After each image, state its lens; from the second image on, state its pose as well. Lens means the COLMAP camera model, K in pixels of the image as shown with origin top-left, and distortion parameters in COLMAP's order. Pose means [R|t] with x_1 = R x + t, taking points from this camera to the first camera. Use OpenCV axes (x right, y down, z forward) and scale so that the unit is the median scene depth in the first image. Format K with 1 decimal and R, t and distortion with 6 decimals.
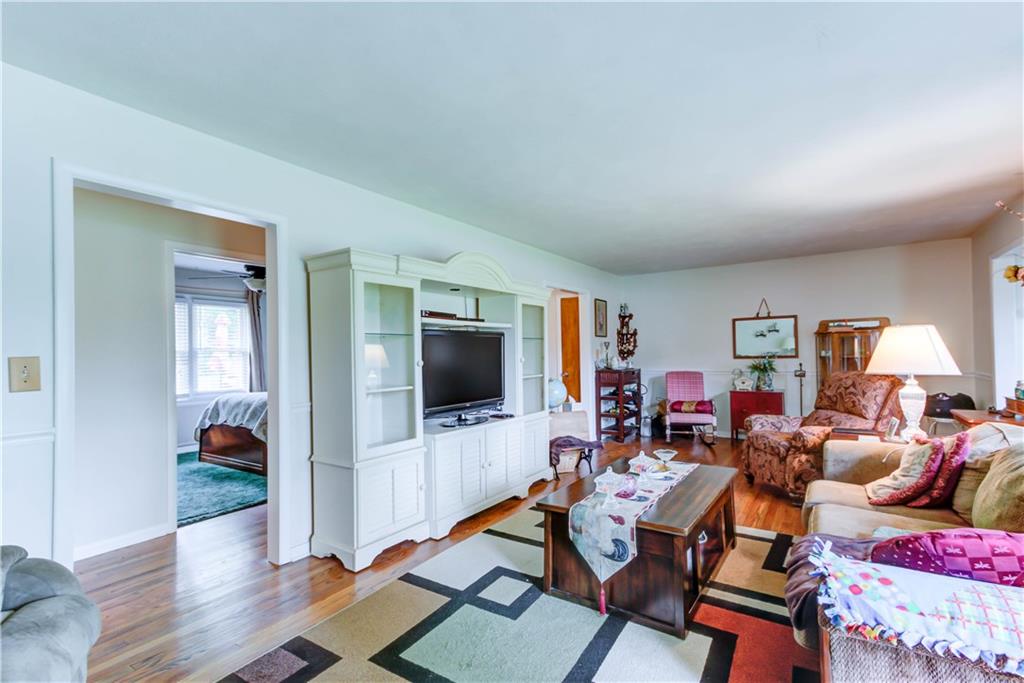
lens RADIAL K [[464.3, 0, 512.0], [0, 464.3, 341.5], [0, 0, 1]] dist [0.029336, -0.000878]
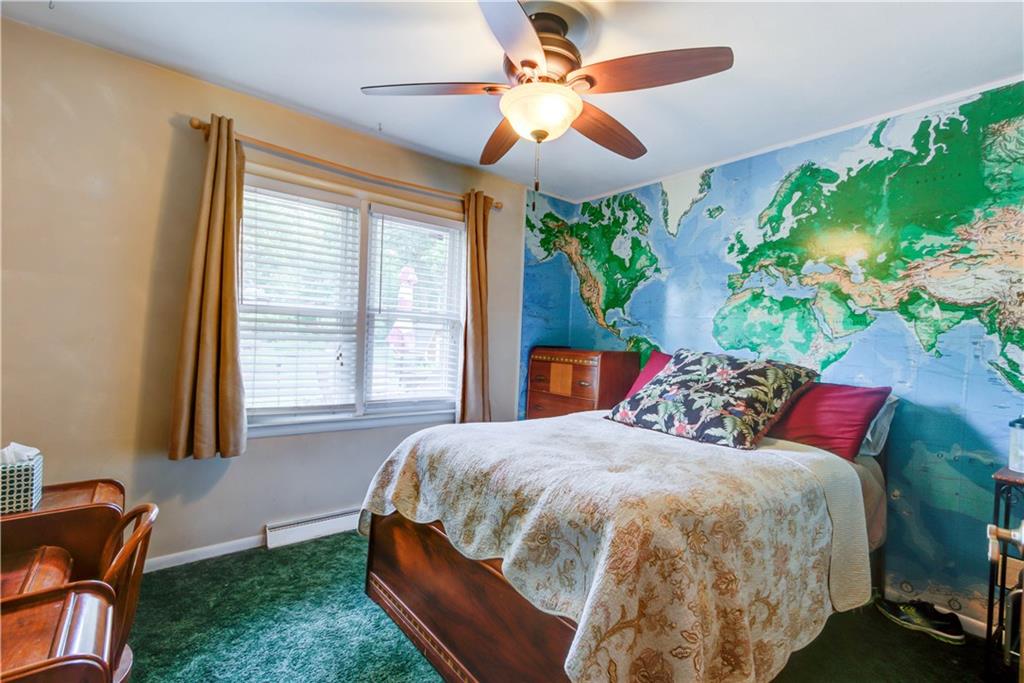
lens RADIAL K [[464.3, 0, 512.0], [0, 464.3, 341.5], [0, 0, 1]] dist [0.029336, -0.000878]
pose [[0.951995, 0.069812, -0.298047, -0.454417], [-0.058582, 0.997201, 0.046458, 0.025368], [0.300456, -0.026768, 0.953420, 0.681083]]
